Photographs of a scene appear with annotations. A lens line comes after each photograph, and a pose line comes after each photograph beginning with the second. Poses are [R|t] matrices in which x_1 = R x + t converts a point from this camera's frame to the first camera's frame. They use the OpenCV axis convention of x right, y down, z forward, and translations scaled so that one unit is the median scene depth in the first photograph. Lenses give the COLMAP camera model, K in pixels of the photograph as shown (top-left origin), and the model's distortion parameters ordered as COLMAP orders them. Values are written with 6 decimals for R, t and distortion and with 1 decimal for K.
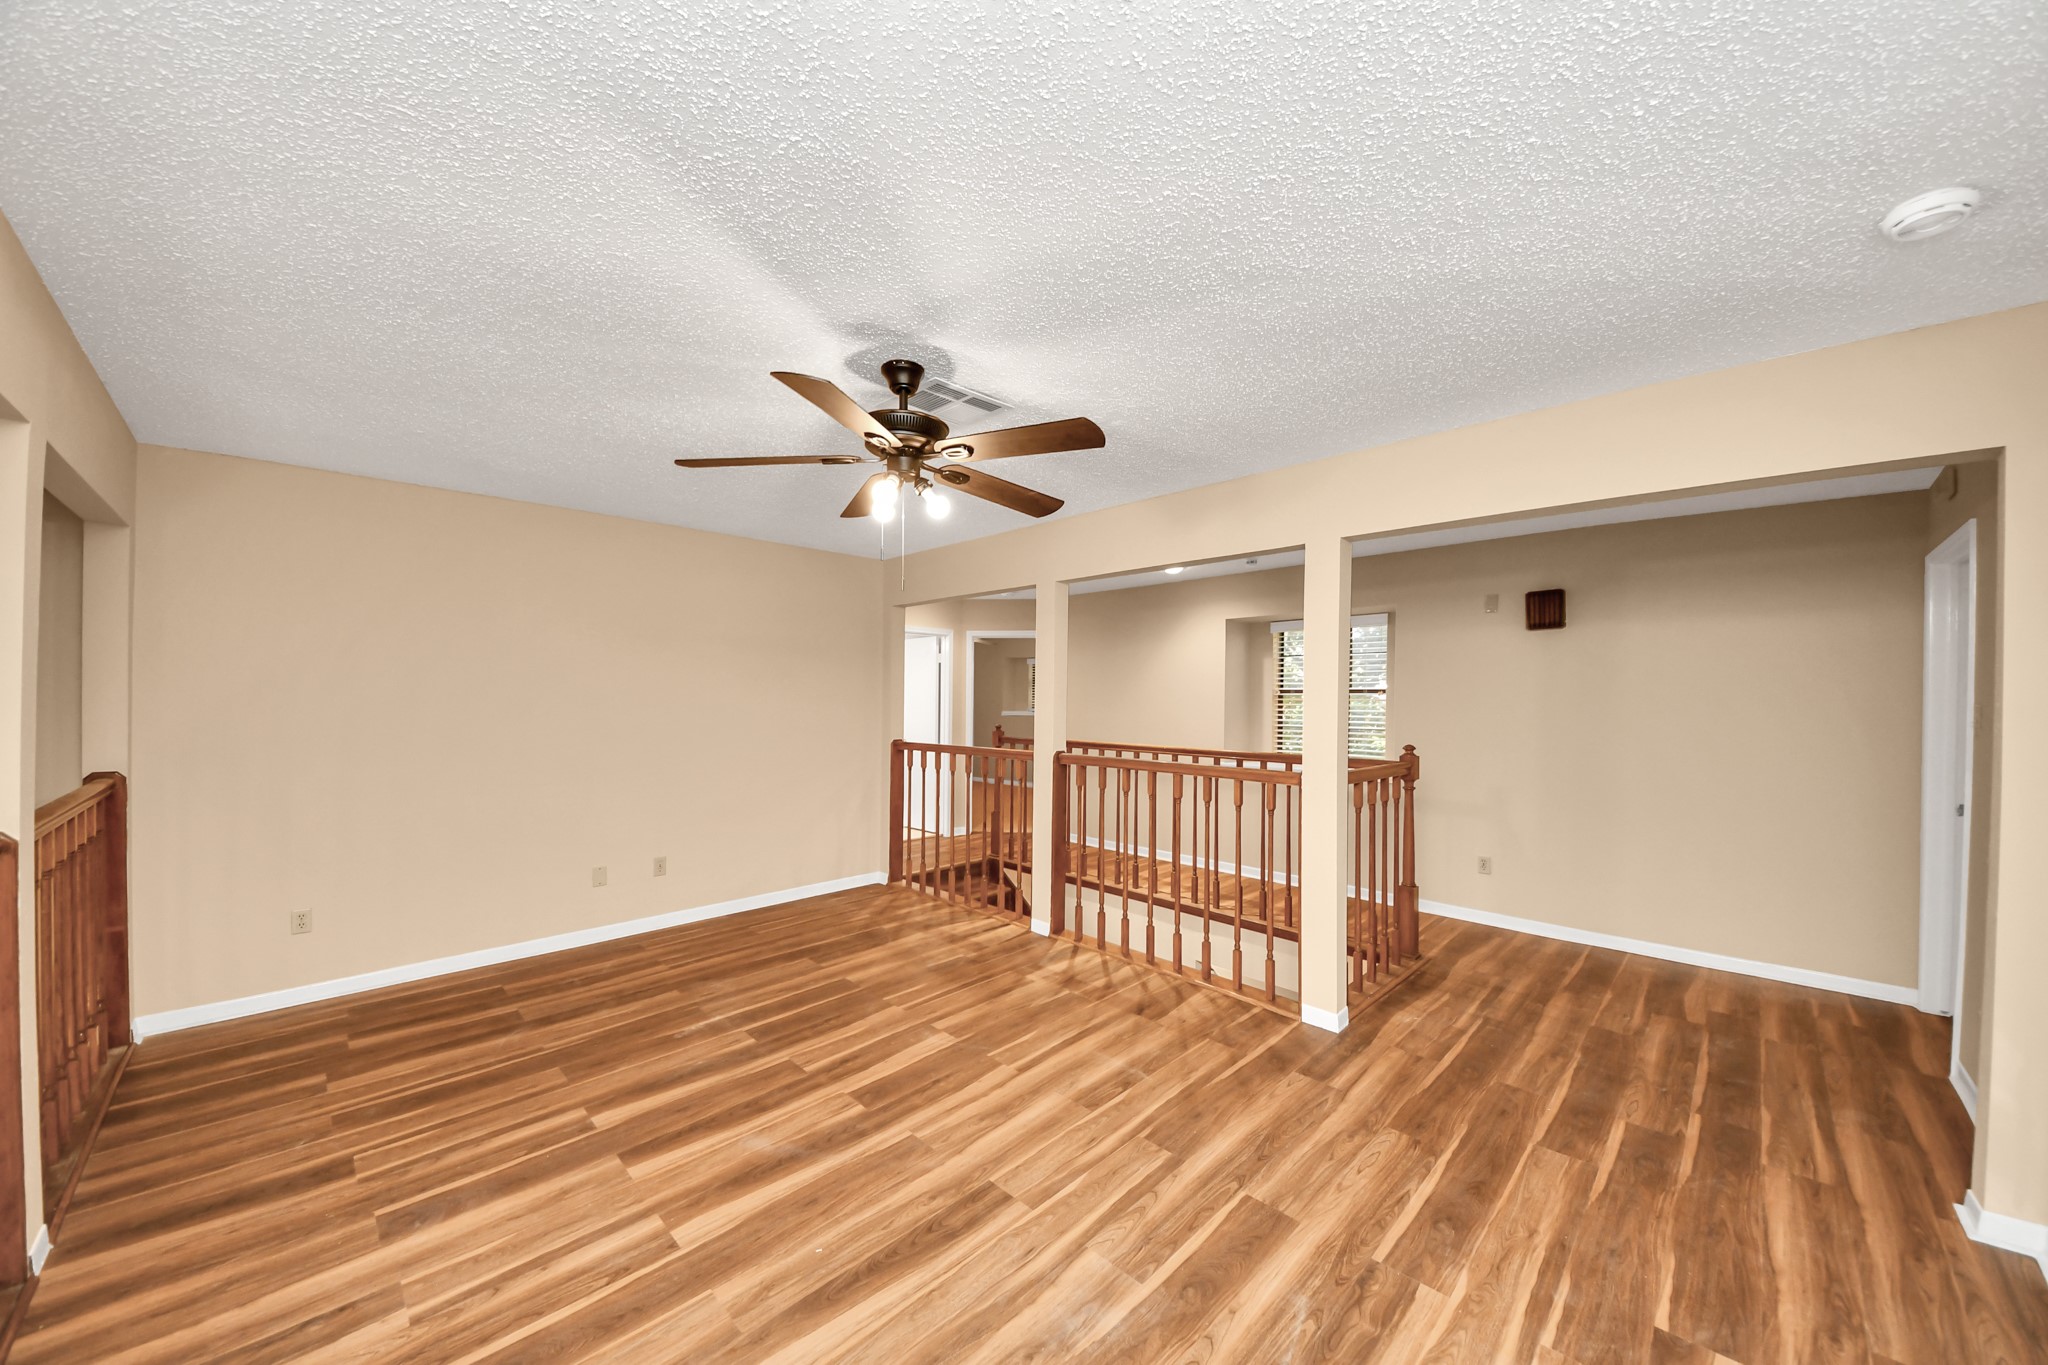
lens RADIAL K [[743.7, 0, 1024.5], [0, 743.7, 695.0], [0, 0, 1]] dist [0.000222, -0.007479]
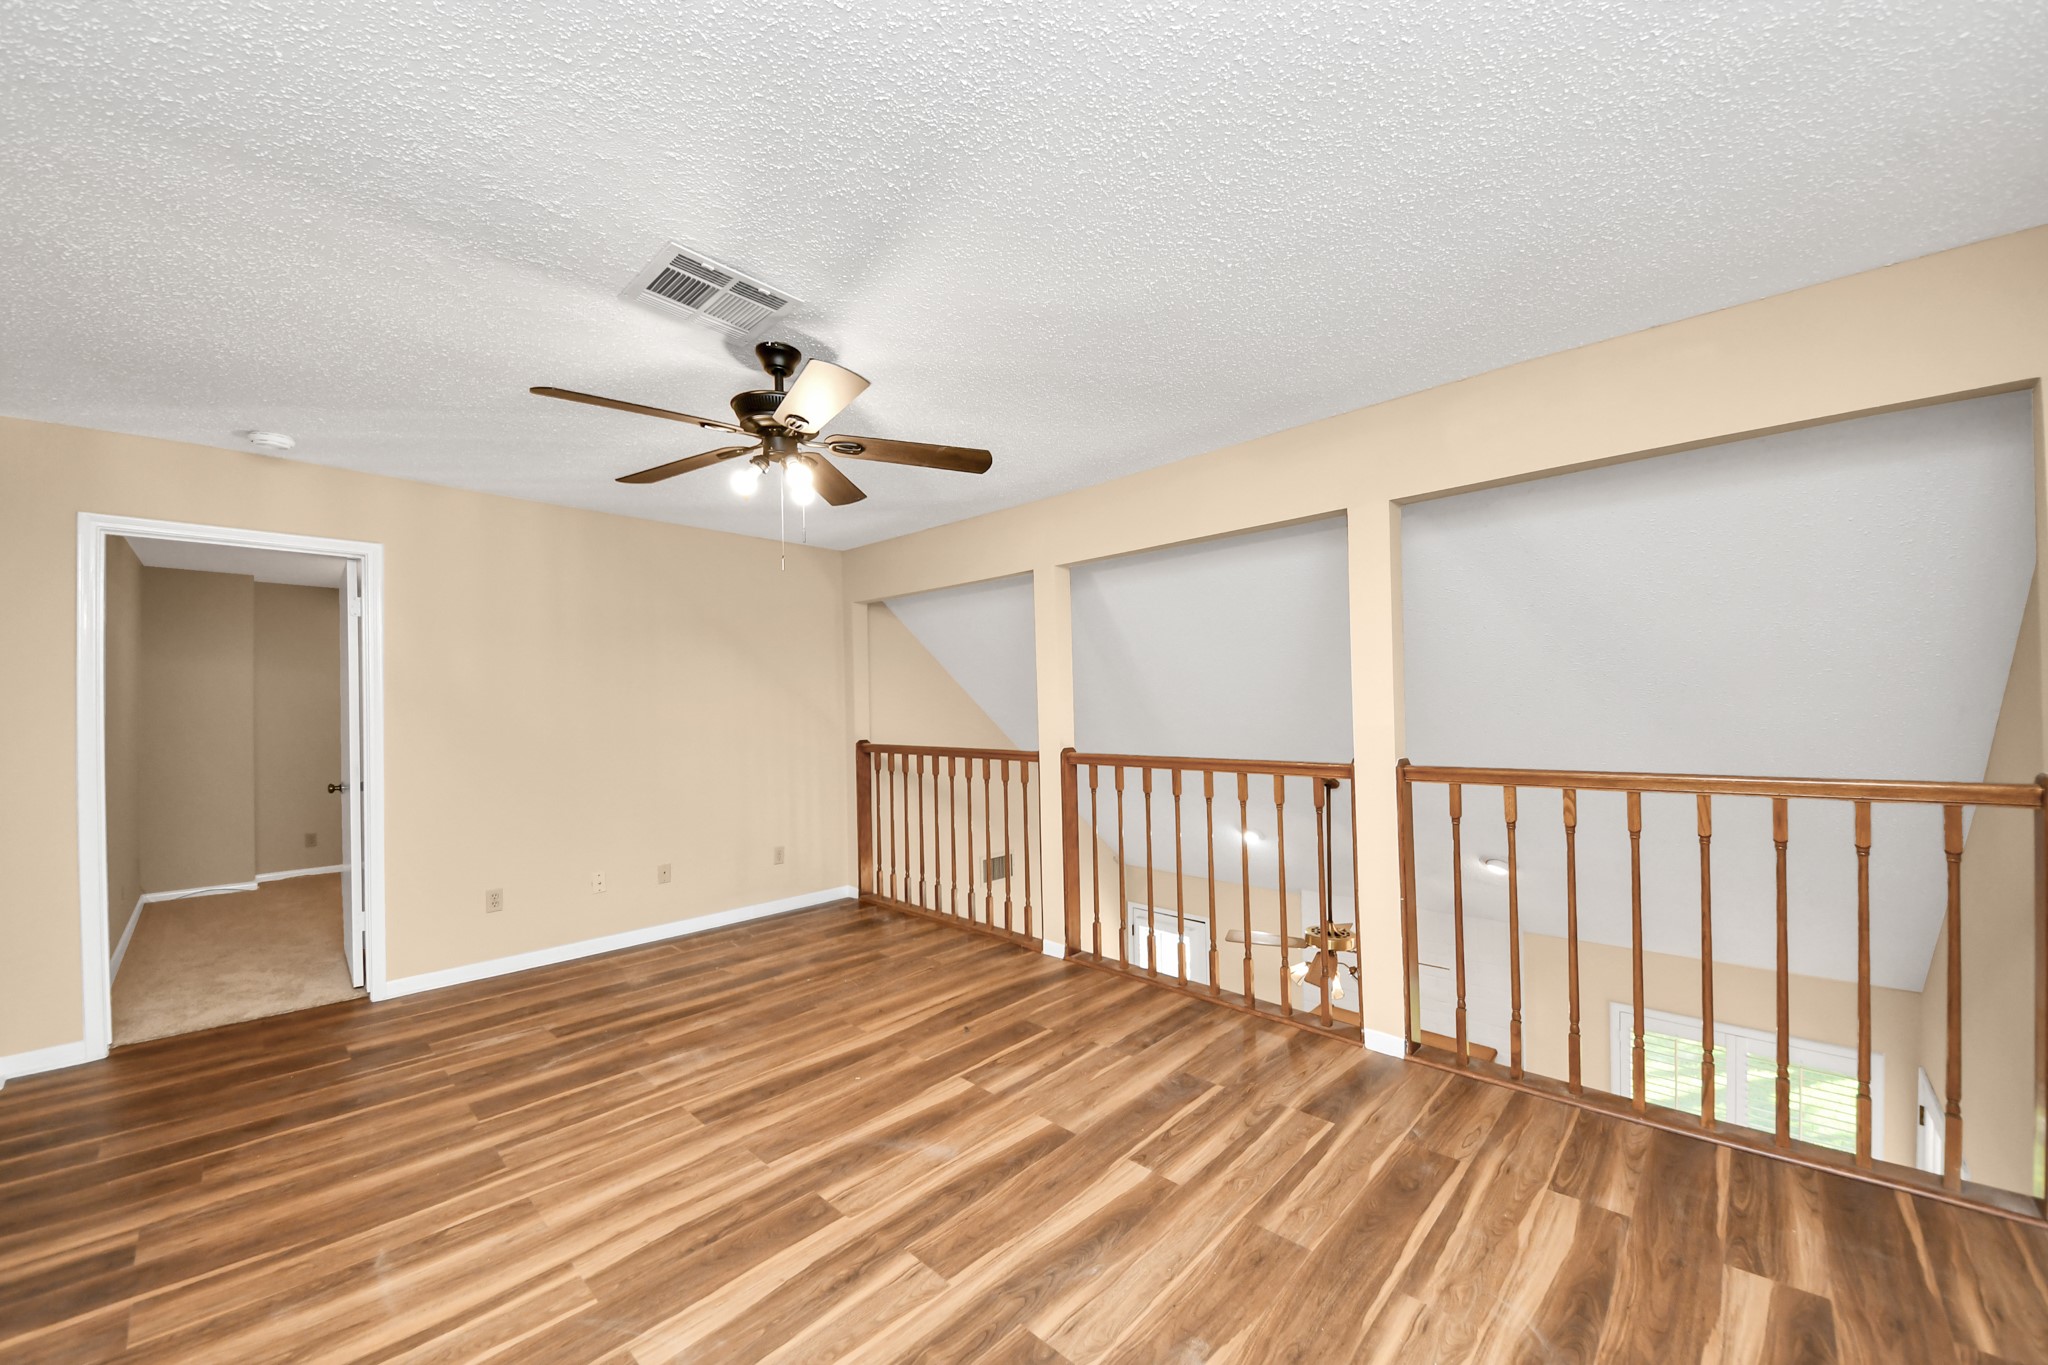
lens RADIAL K [[731.8, 0, 1017.5], [0, 731.8, 699.6], [0, 0, 1]] dist [0.048118, -0.030009]
pose [[-0.999461, 0.009227, -0.031493, -0.453320], [0.009564, 0.999899, -0.010558, 0.052898], [0.031393, -0.010853, -0.999448, 2.019278]]
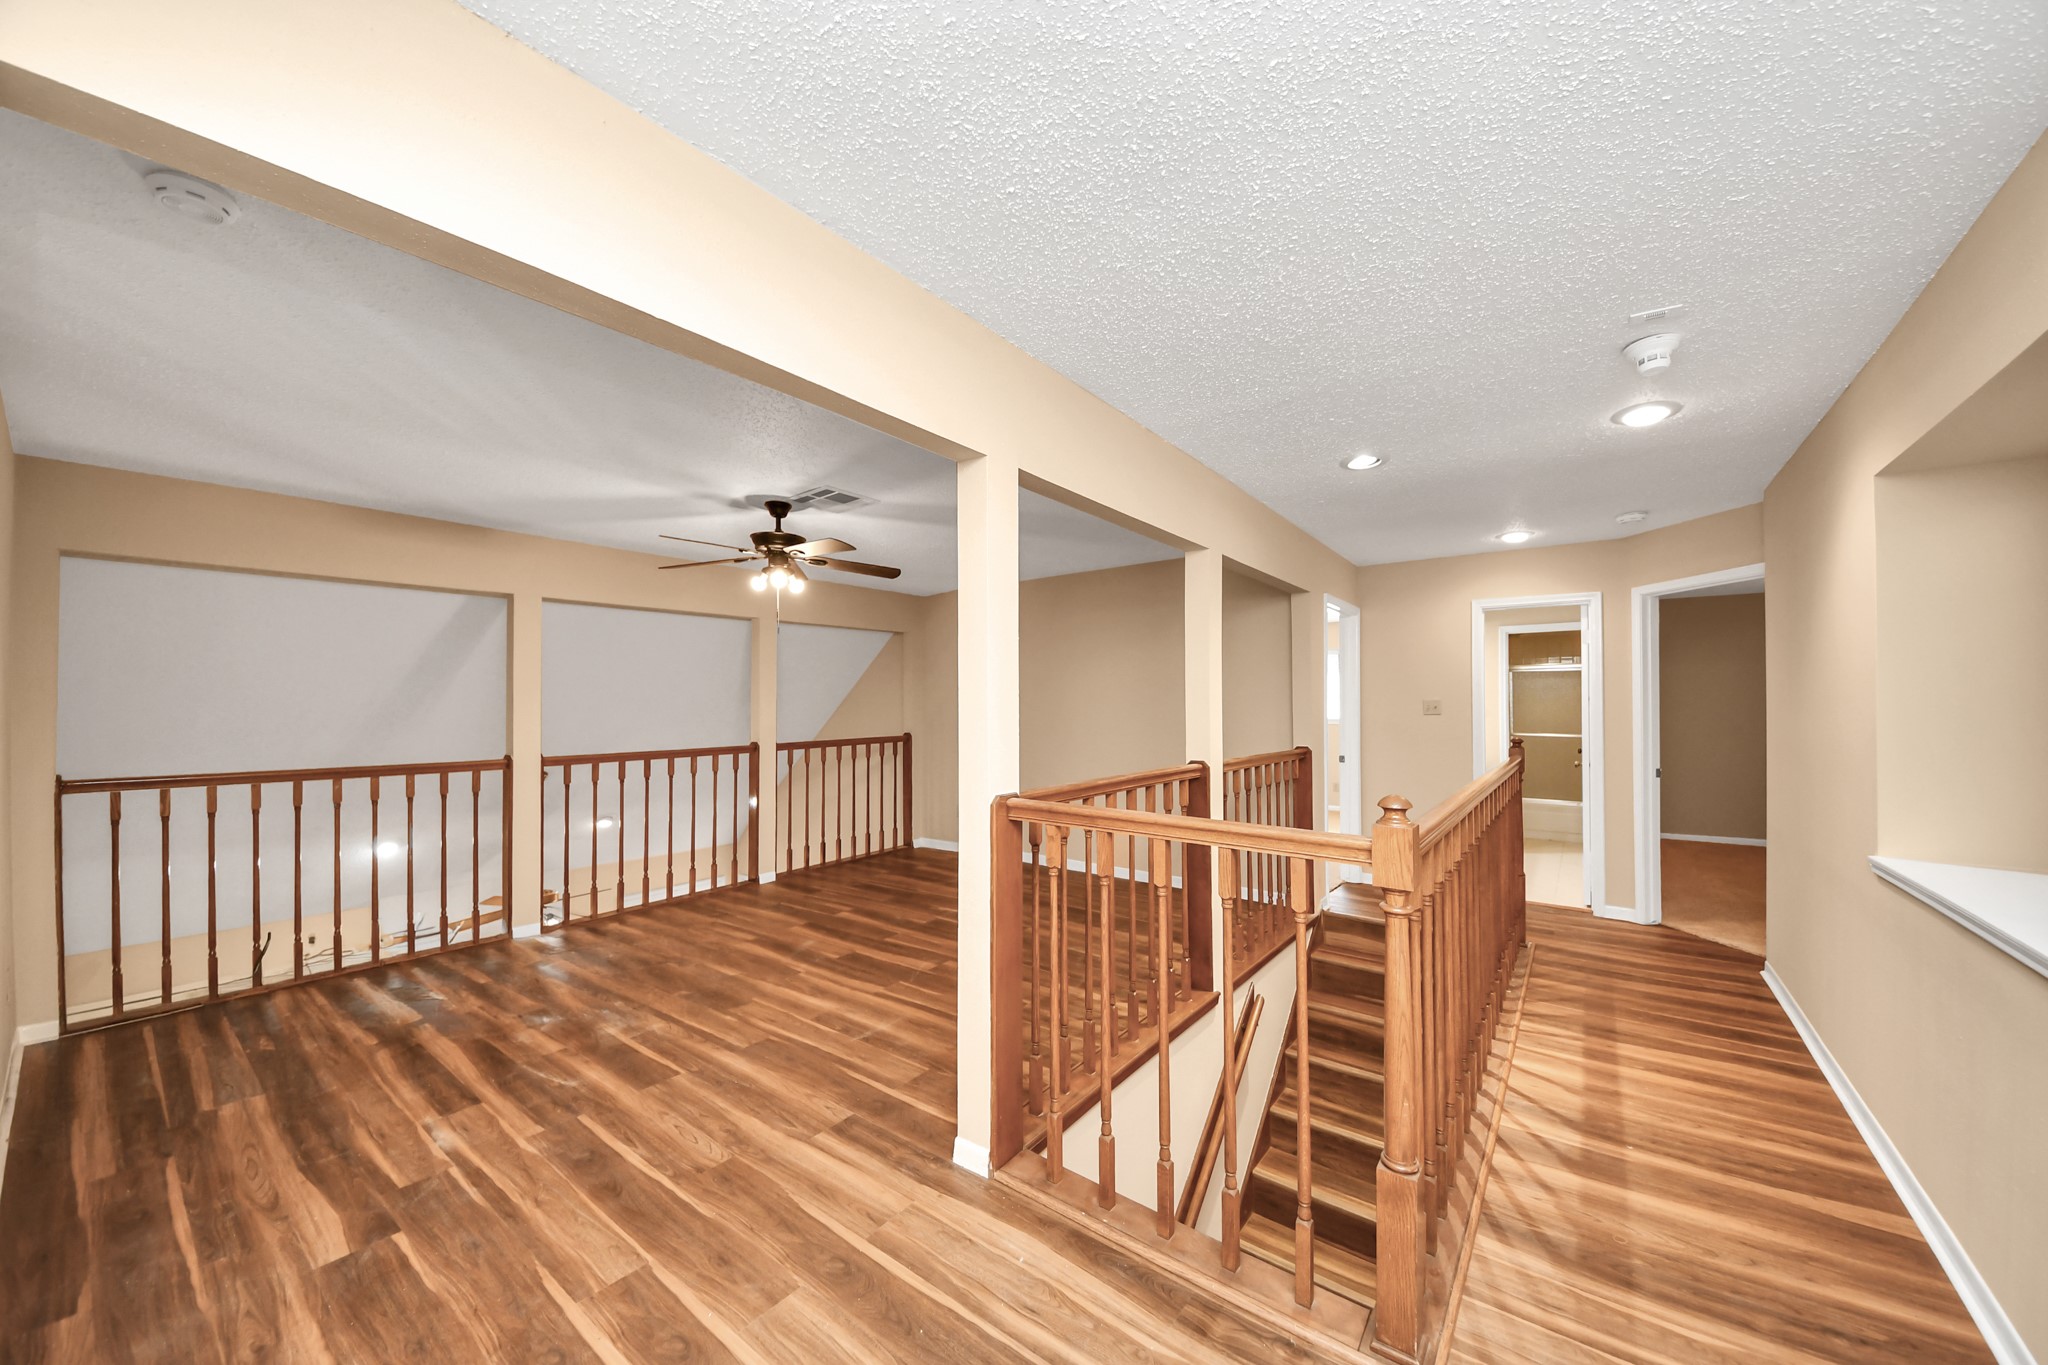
lens RADIAL K [[743.7, 0, 1024.5], [0, 743.7, 695.0], [0, 0, 1]] dist [0.000222, -0.007479]
pose [[0.127797, -0.009212, -0.991758, 1.578670], [-0.003443, 0.999947, -0.009732, 0.013921], [0.991794, 0.004658, 0.127758, 1.339968]]
